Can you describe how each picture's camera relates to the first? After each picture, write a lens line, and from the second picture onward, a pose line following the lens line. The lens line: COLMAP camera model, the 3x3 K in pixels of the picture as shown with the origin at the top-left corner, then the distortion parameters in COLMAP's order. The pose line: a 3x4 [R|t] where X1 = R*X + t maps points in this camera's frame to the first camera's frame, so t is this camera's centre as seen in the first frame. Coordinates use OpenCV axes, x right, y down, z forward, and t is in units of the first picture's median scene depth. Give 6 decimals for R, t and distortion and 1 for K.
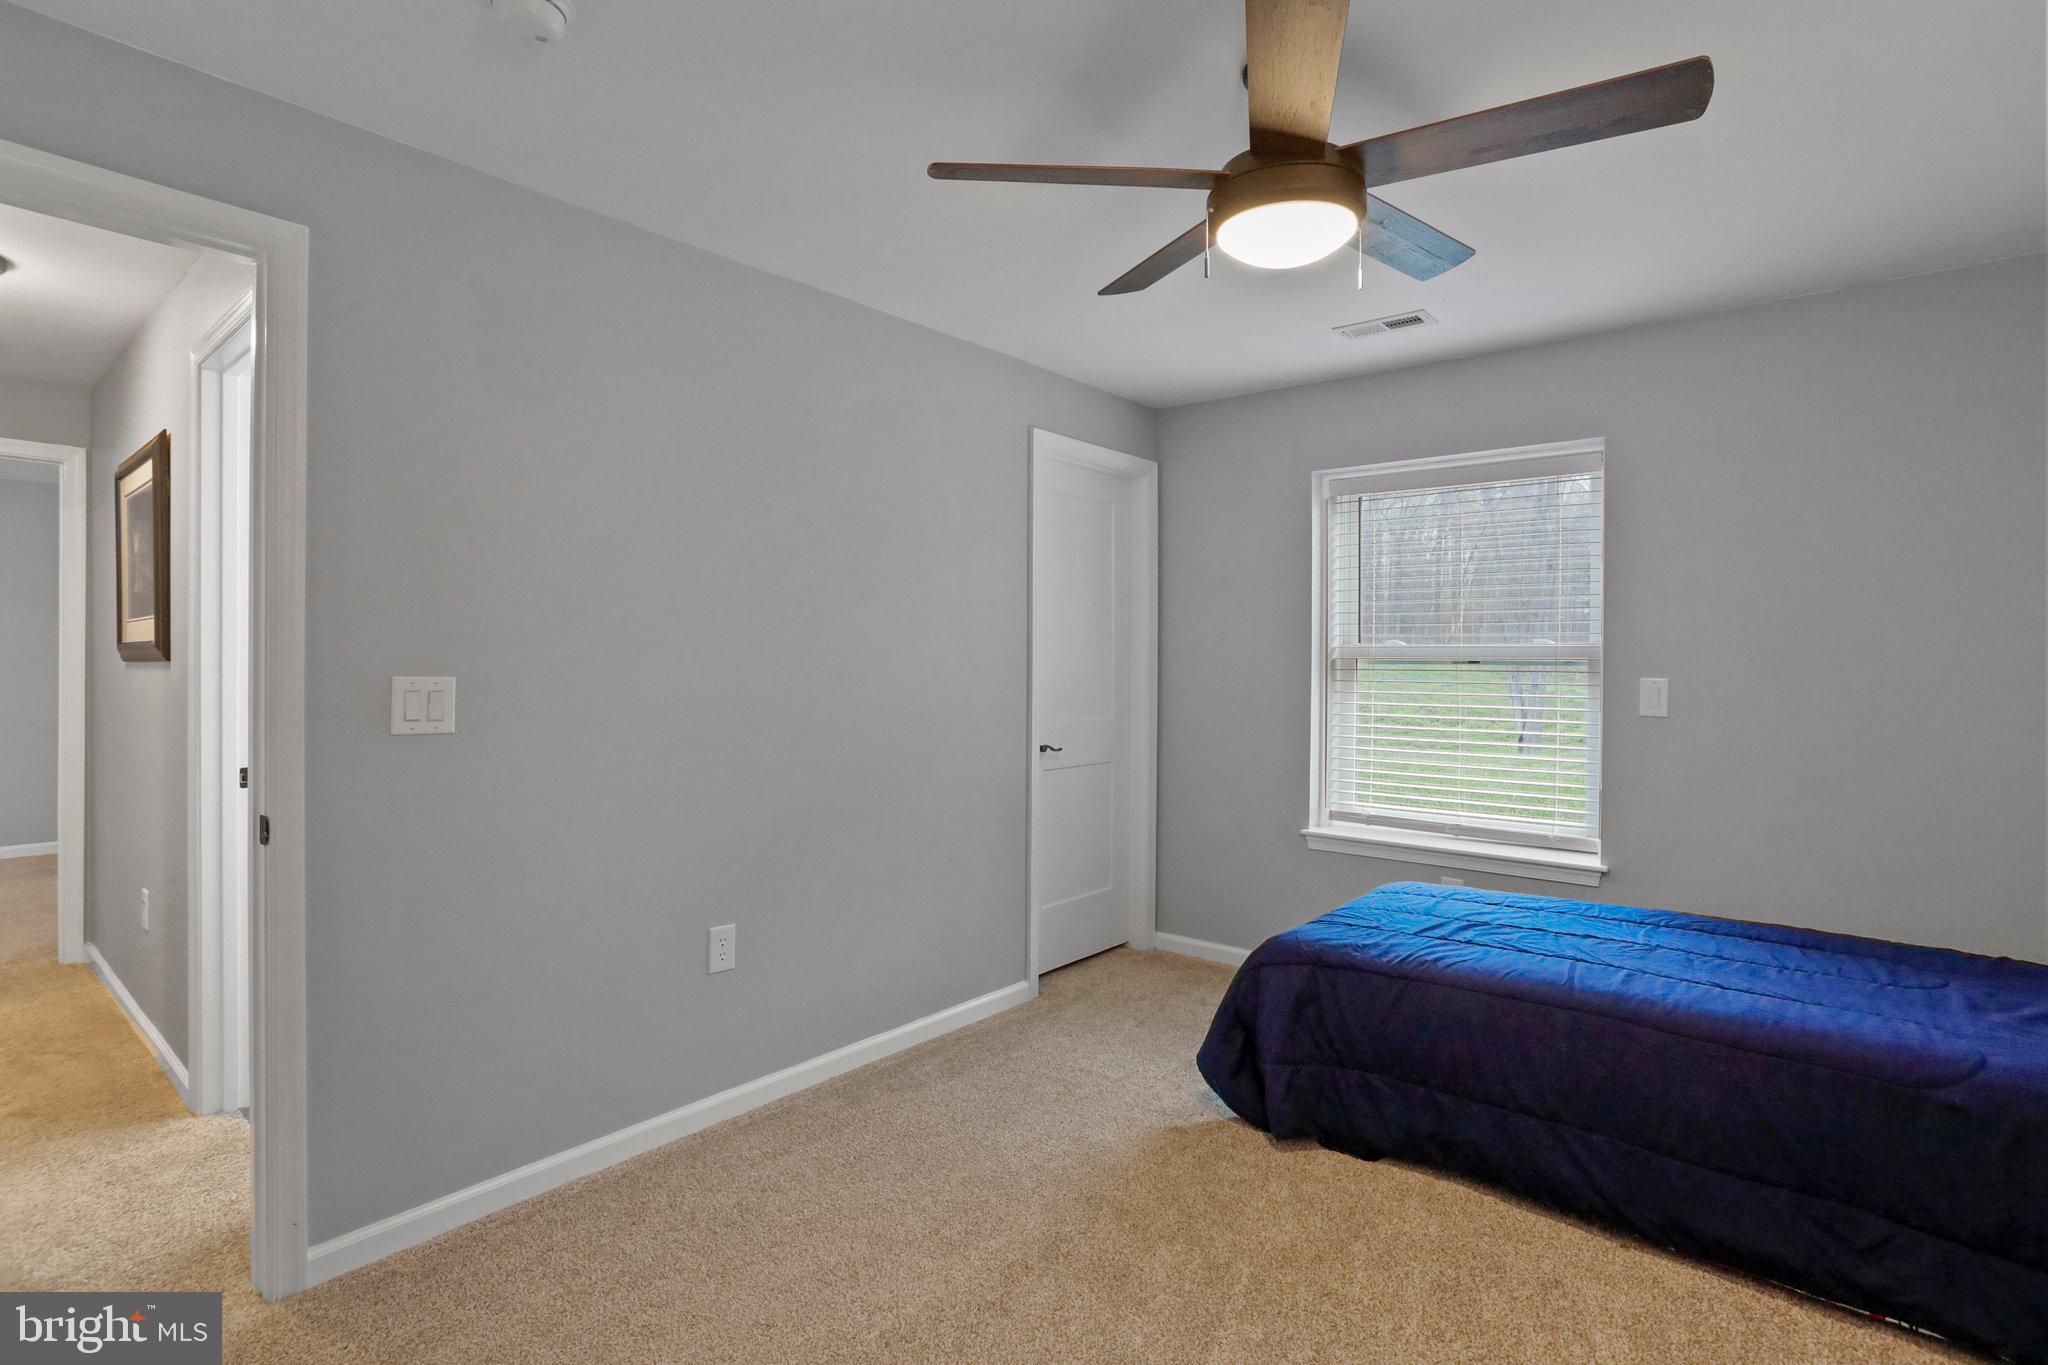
lens RADIAL K [[1006.0, 0, 1032.2], [0, 1006.0, 656.4], [0, 0, 1]] dist [-0.070899, 0.051583]
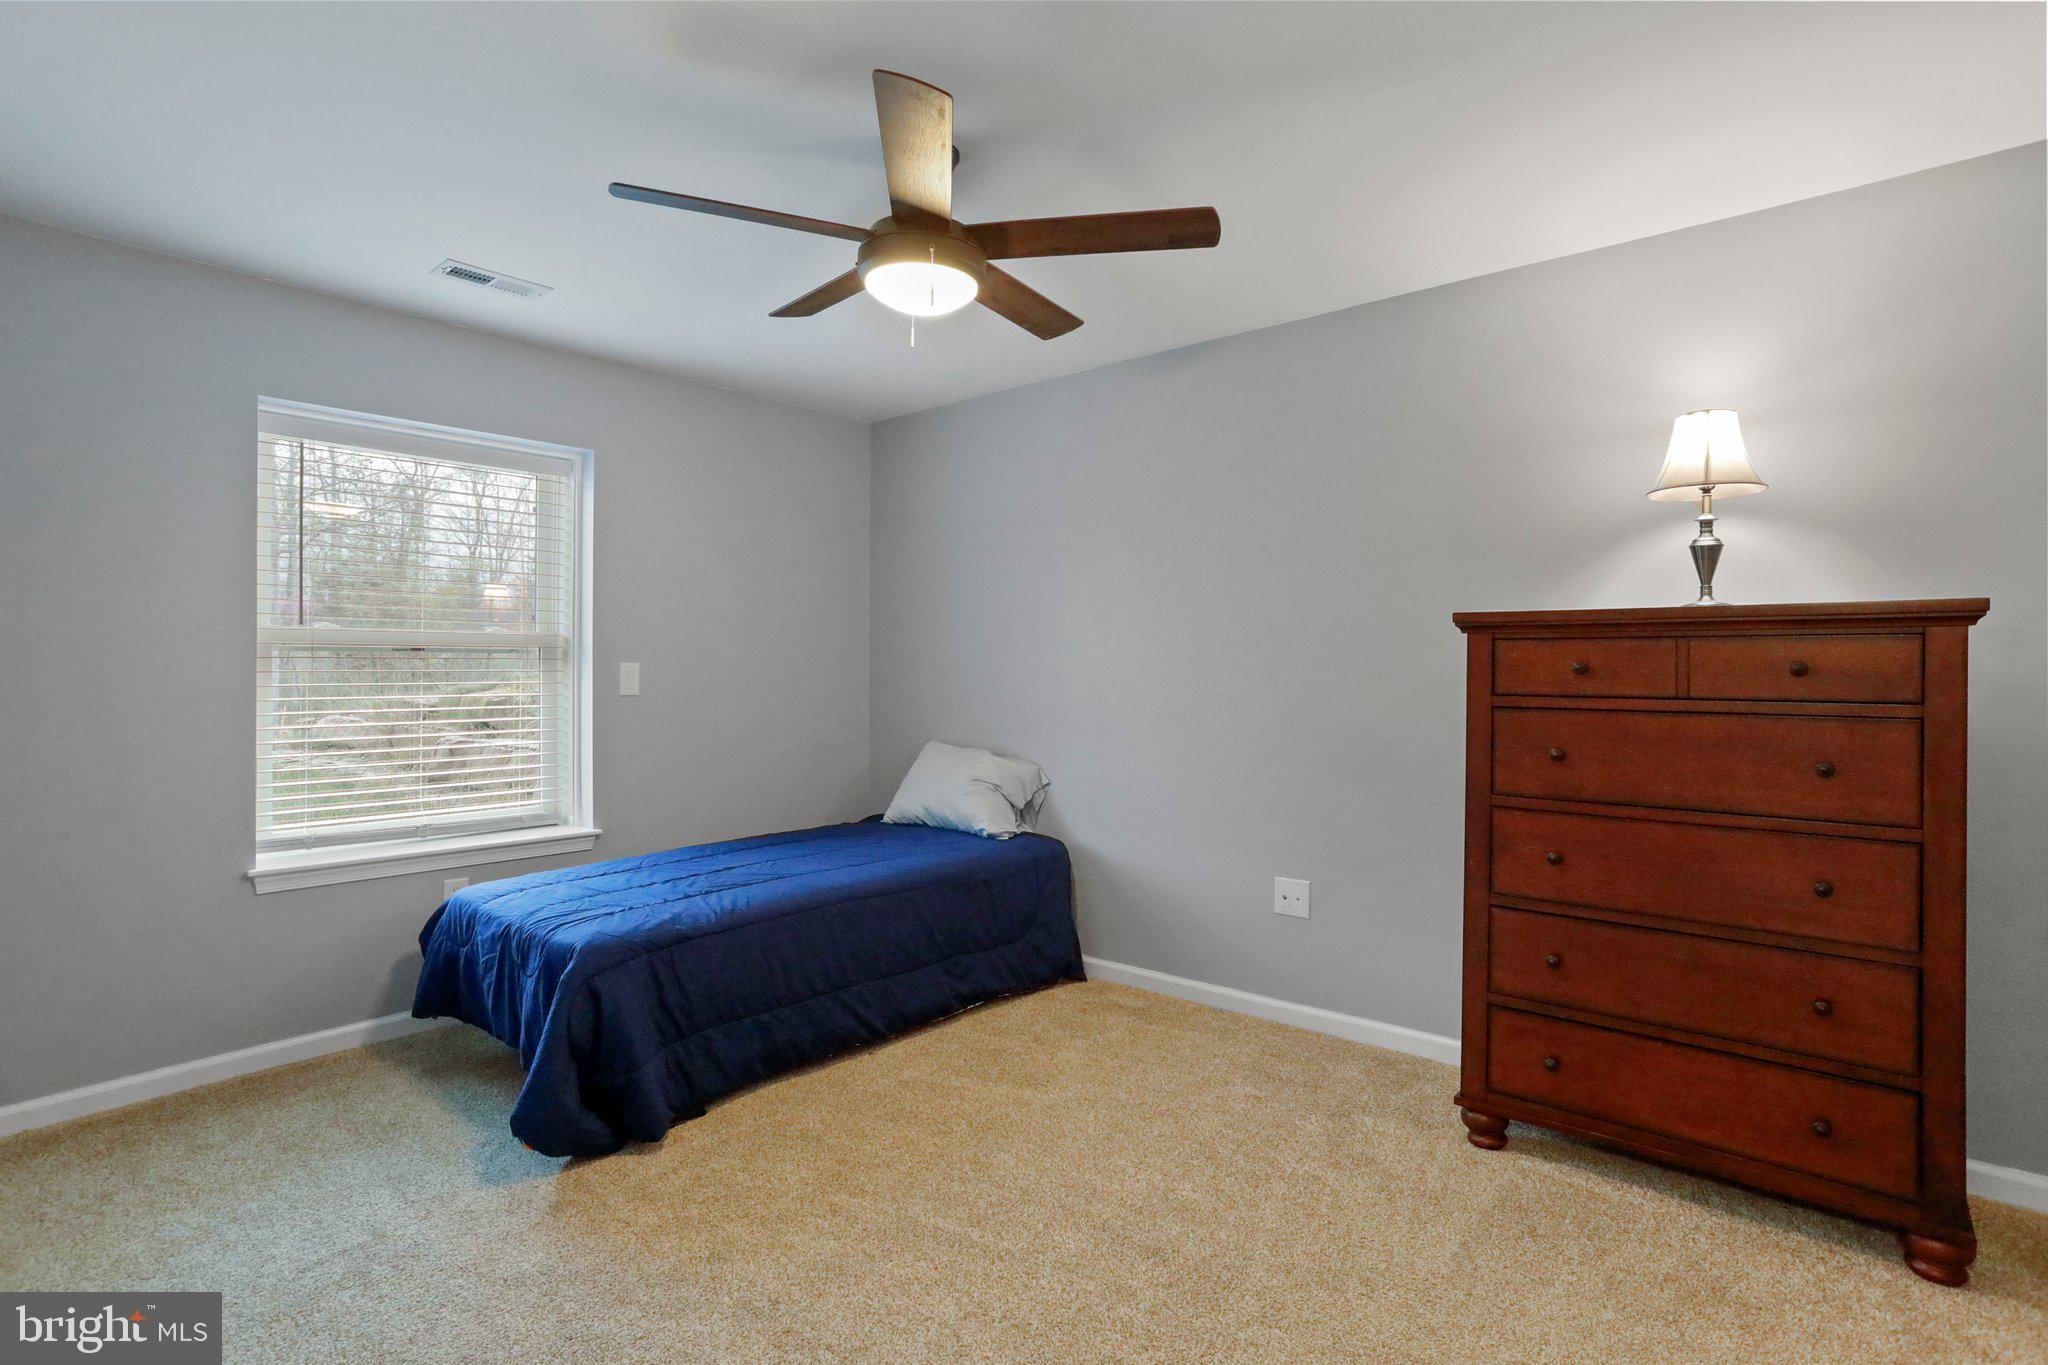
lens RADIAL K [[1006.0, 0, 1032.2], [0, 1006.0, 656.4], [0, 0, 1]] dist [-0.070899, 0.051583]
pose [[-0.003036, 0.001716, 0.999994, -0.683803], [-0.006817, 0.999975, -0.001737, 0.015101], [-0.999972, -0.006822, -0.003024, 0.612753]]
